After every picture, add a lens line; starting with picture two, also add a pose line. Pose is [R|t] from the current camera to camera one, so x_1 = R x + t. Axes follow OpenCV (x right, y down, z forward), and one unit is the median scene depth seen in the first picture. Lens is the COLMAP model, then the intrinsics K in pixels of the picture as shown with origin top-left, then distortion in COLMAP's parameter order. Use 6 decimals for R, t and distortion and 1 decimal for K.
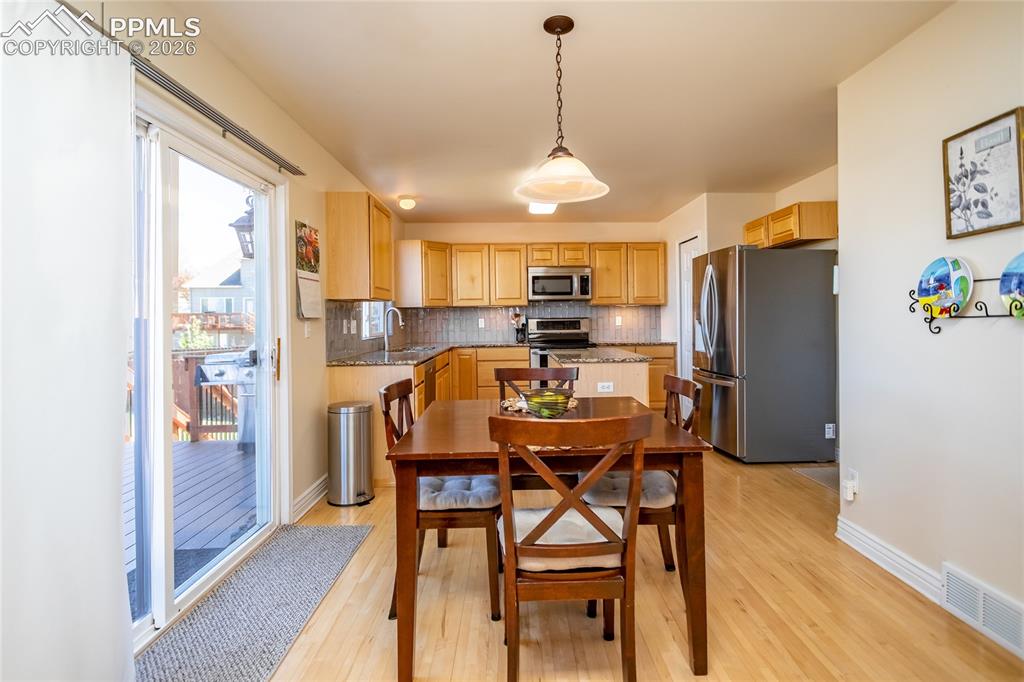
lens RADIAL K [[498.7, 0, 508.9], [0, 498.7, 323.8], [0, 0, 1]] dist [-0.003513, -0.000044]
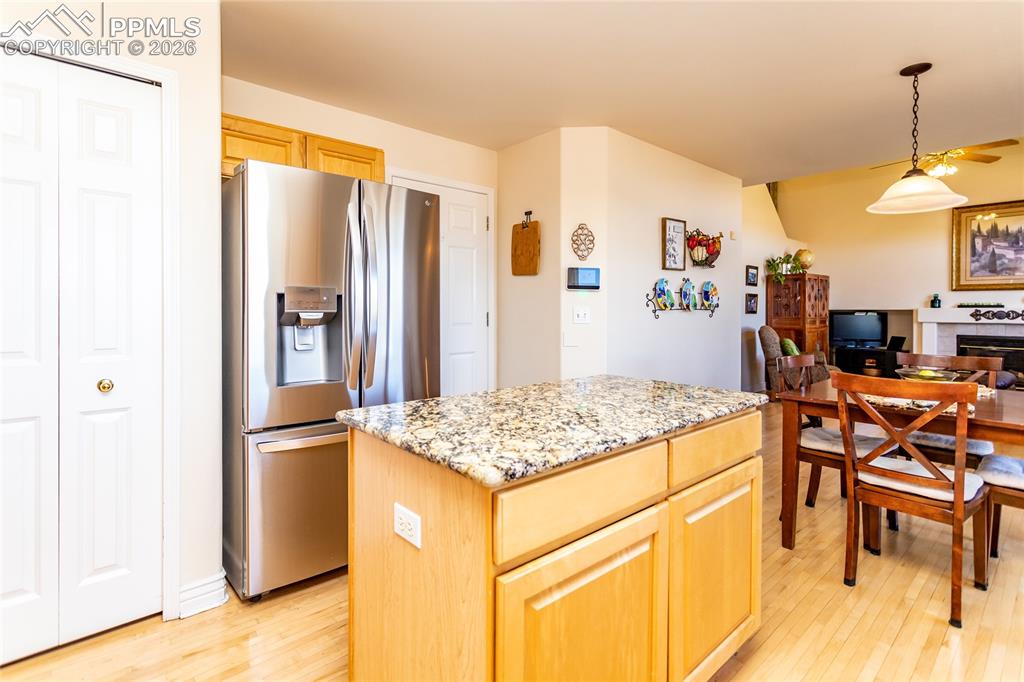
lens RADIAL K [[491.8, 0, 507.1], [0, 491.8, 310.2], [0, 0, 1]] dist [0.010187, -0.000411]
pose [[-0.642664, 0.007397, 0.766112, -0.065766], [0.011521, 0.999934, 0.000010, -0.006553], [-0.766061, 0.008833, -0.642707, 0.943707]]
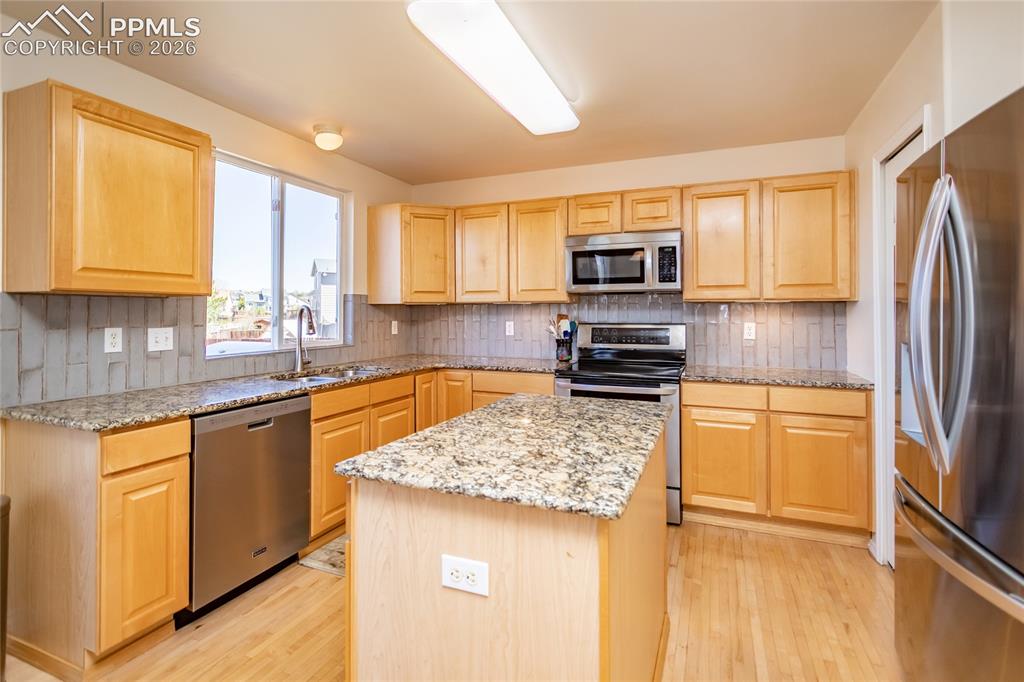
lens RADIAL K [[473.5, 0, 510.2], [0, 473.5, 310.1], [0, 0, 1]] dist [0.000571, 0.000031]
pose [[0.907651, 0.010660, -0.419589, 0.215999], [-0.015886, 0.999834, -0.008963, -0.020878], [0.419424, 0.014801, 0.907670, 0.471450]]
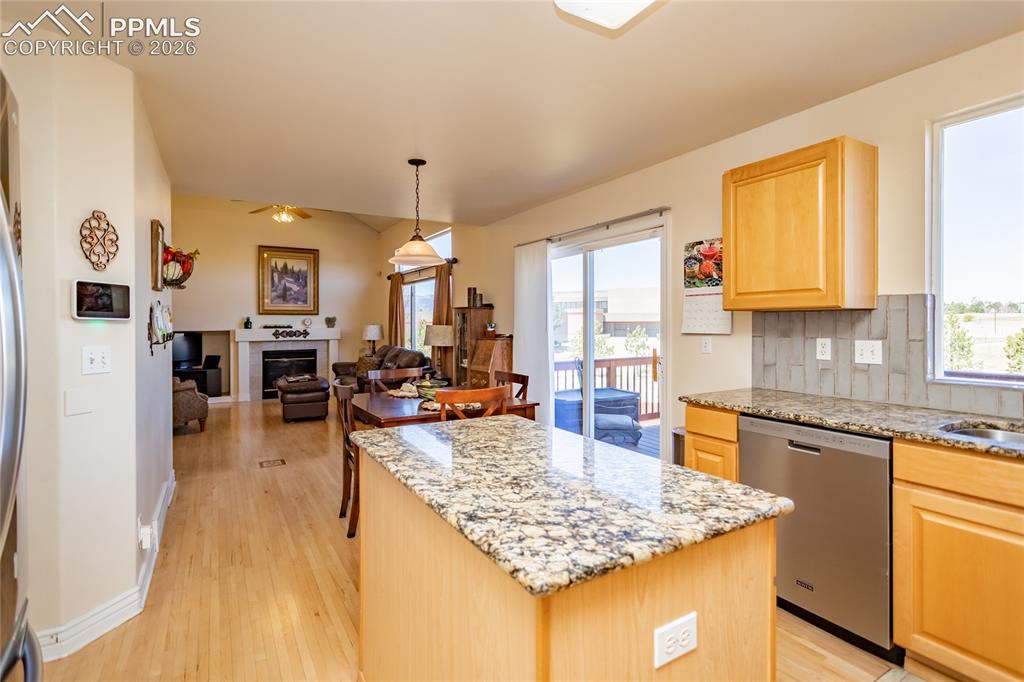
lens RADIAL K [[498.7, 0, 508.9], [0, 498.7, 323.8], [0, 0, 1]] dist [-0.003513, -0.000044]
pose [[-0.871218, 0.016265, -0.490627, 0.244985], [0.010233, 0.999836, 0.014975, -0.028480], [0.490789, 0.008026, -0.871241, 0.964019]]
